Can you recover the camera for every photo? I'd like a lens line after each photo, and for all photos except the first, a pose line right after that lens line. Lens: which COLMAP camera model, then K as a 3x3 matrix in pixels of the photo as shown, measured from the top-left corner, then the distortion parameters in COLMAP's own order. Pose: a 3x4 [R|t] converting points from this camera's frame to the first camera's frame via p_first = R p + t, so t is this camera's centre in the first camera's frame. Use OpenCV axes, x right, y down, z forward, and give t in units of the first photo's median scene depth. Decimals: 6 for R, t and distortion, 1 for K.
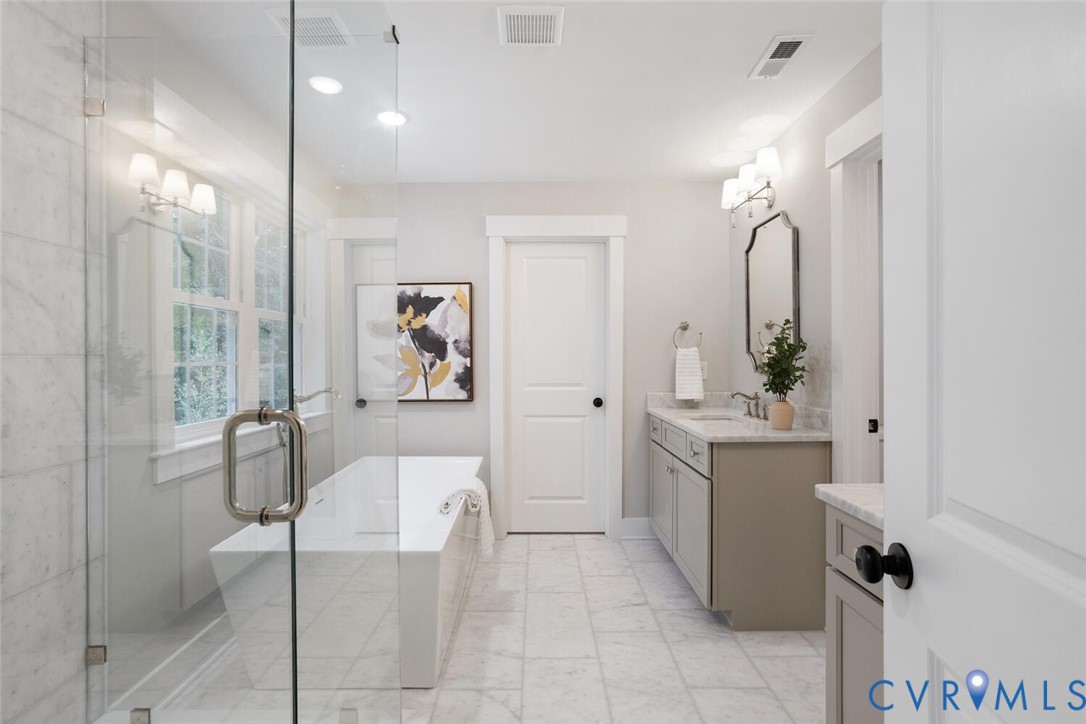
lens RADIAL K [[529.3, 0, 543.0], [0, 529.3, 362.0], [0, 0, 1]] dist [-0.001157, 0.000030]
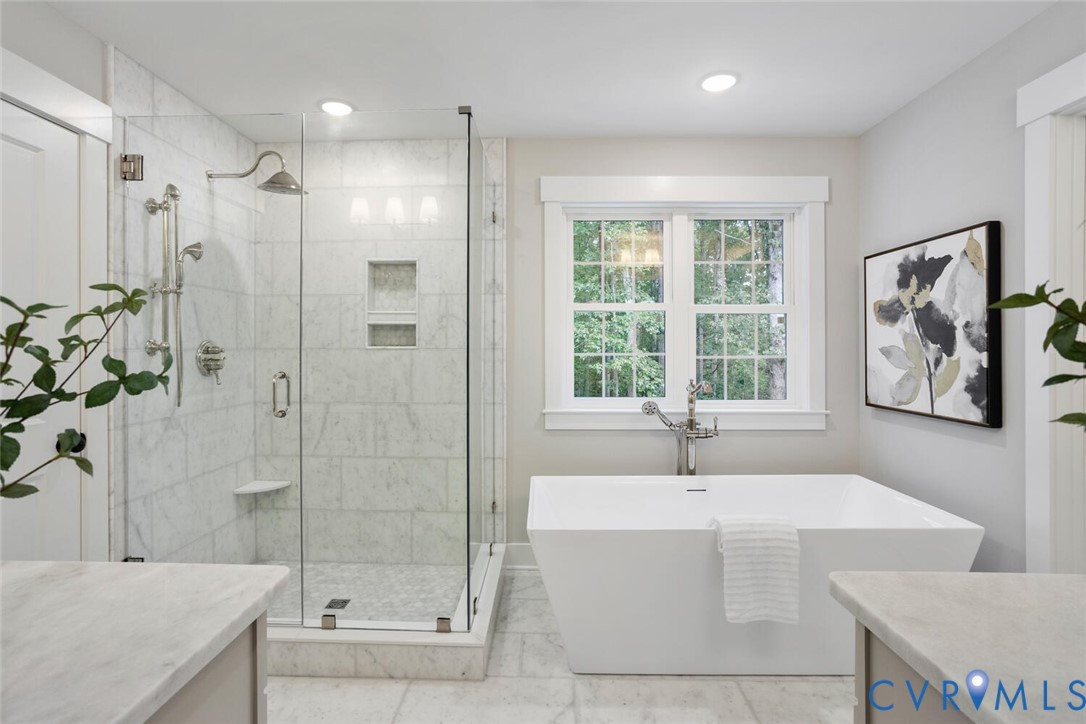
lens RADIAL K [[531.2, 0, 529.5], [0, 531.2, 346.5], [0, 0, 1]] dist [-0.031991, 0.000369]
pose [[-0.042439, 0.004257, -0.999090, 0.450122], [-0.008043, 0.999957, 0.004602, -0.012700], [0.999067, 0.008231, -0.042403, 0.528046]]
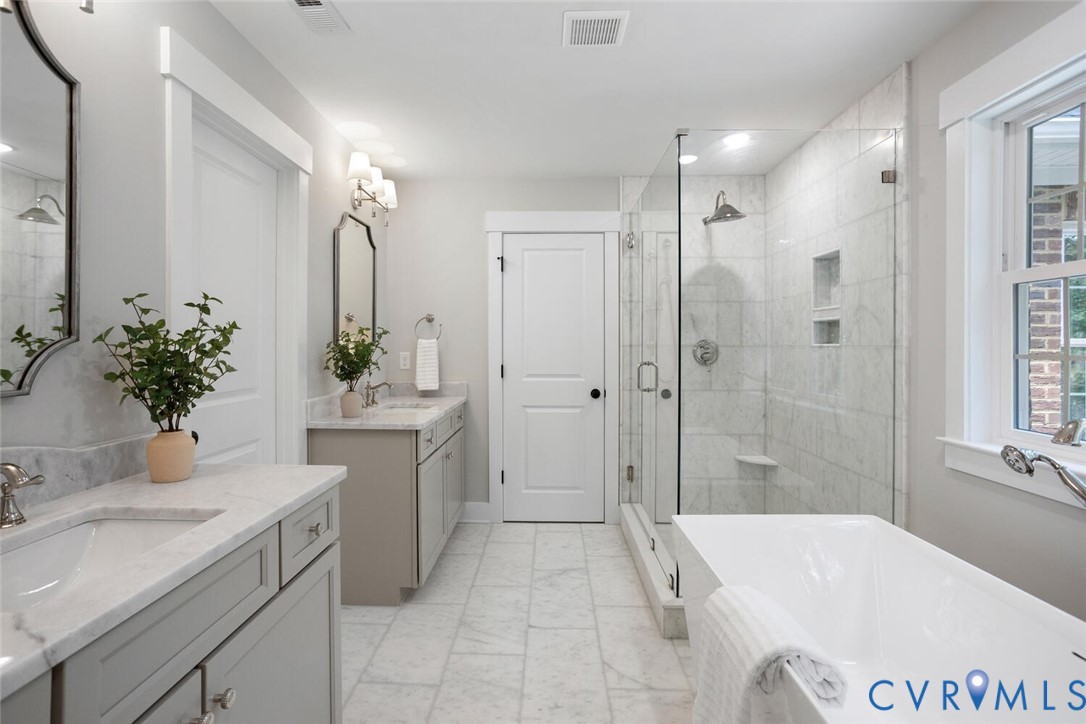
lens RADIAL K [[531.2, 0, 529.5], [0, 531.2, 346.5], [0, 0, 1]] dist [-0.031991, 0.000369]
pose [[-0.998201, 0.005944, 0.059654, 0.023485], [0.006722, 0.999895, 0.012850, -0.016335], [-0.059571, 0.013228, -0.998136, 1.091174]]
